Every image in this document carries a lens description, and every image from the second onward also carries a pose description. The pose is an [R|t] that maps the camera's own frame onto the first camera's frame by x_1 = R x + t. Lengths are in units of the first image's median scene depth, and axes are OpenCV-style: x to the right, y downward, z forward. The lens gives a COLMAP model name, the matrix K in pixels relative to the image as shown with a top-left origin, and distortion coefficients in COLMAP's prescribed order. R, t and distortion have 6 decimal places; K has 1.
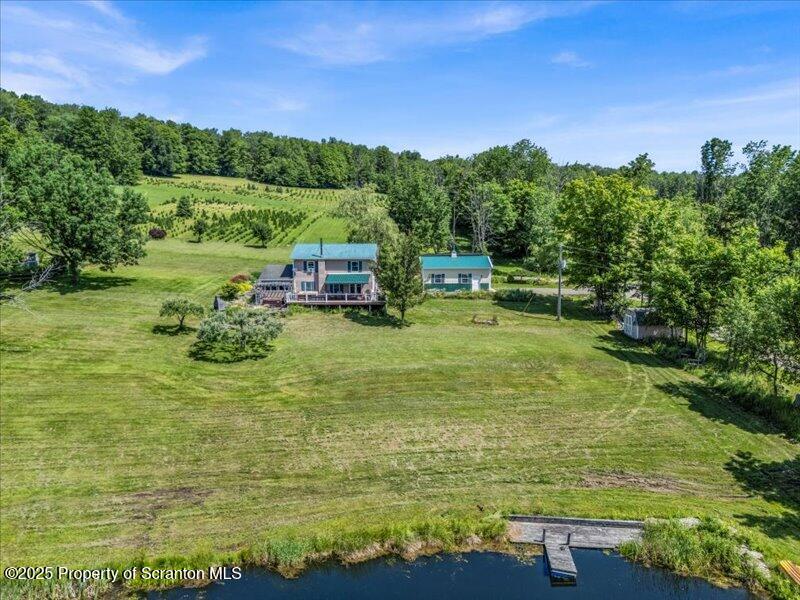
lens RADIAL K [[587.0, 0, 400.0], [0, 587.0, 300.0], [0, 0, 1]] dist [0.006570, -0.003790]
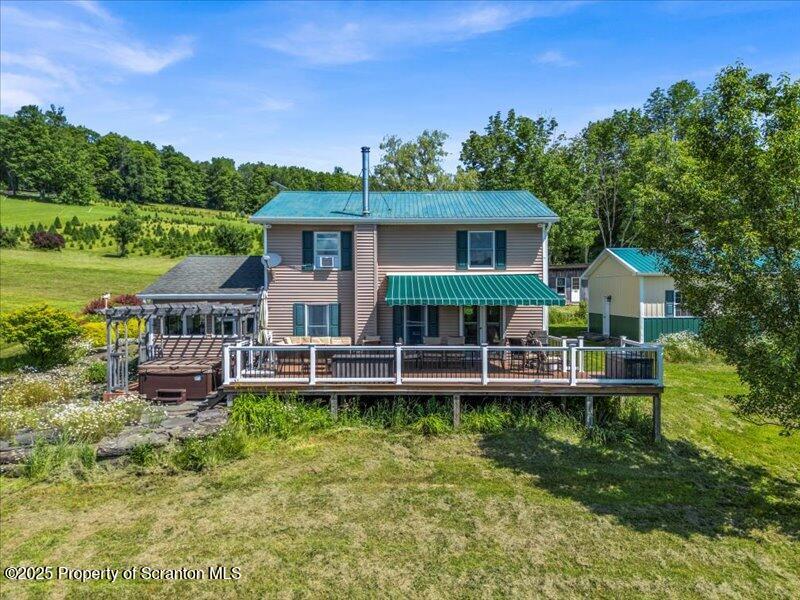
lens RADIAL K [[587.0, 0, 400.0], [0, 587.0, 300.0], [0, 0, 1]] dist [0.006570, -0.003790]
pose [[0.999999, -0.001007, 0.001230, -0.116653], [0.001112, 0.996107, -0.088151, -0.007768], [-0.001137, 0.088152, 0.996106, 0.717938]]
